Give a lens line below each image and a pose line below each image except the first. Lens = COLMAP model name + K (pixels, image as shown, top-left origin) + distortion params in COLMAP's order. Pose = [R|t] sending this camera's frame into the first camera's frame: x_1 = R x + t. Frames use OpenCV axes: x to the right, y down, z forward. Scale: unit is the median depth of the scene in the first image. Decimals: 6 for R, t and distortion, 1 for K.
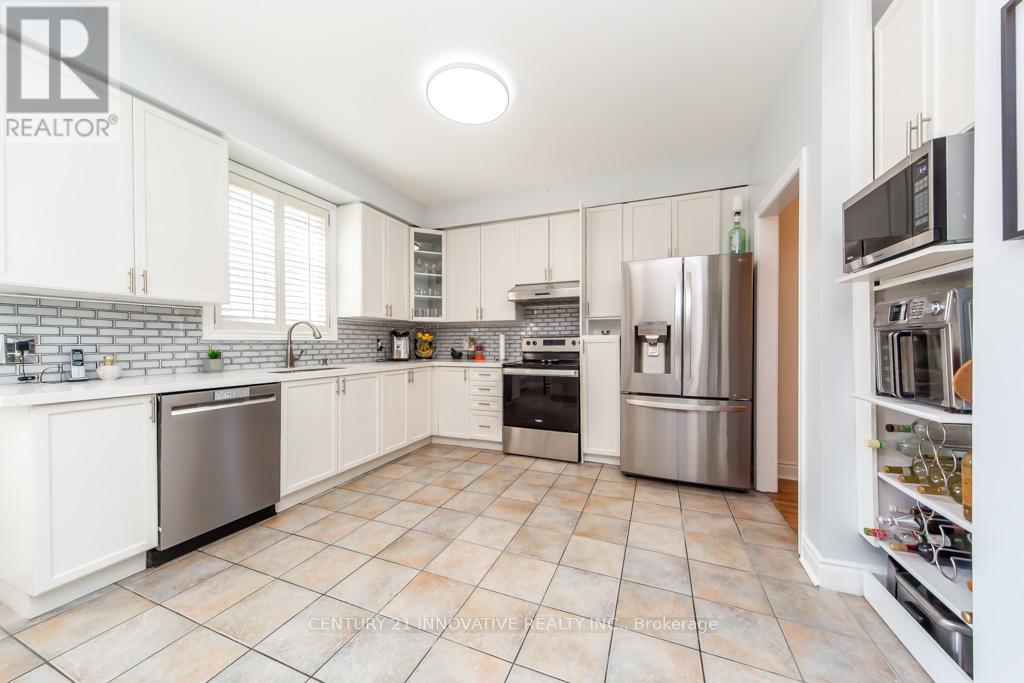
lens RADIAL K [[350.9, 0, 515.0], [0, 350.9, 341.3], [0, 0, 1]] dist [0.000840, -0.000035]
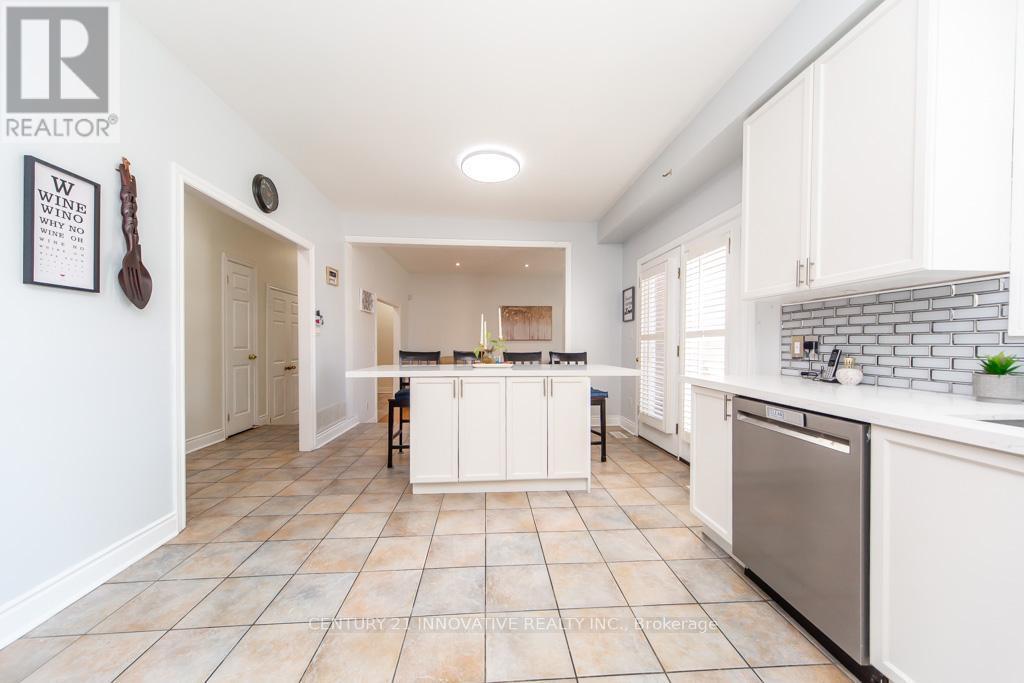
lens RADIAL K [[350.9, 0, 510.5], [0, 350.9, 343.6], [0, 0, 1]] dist [0.000840, -0.000035]
pose [[-0.900194, -0.002206, -0.435484, -0.015336], [-0.000907, 0.999994, -0.003191, 0.010758], [0.435489, -0.002477, -0.900191, 1.426105]]
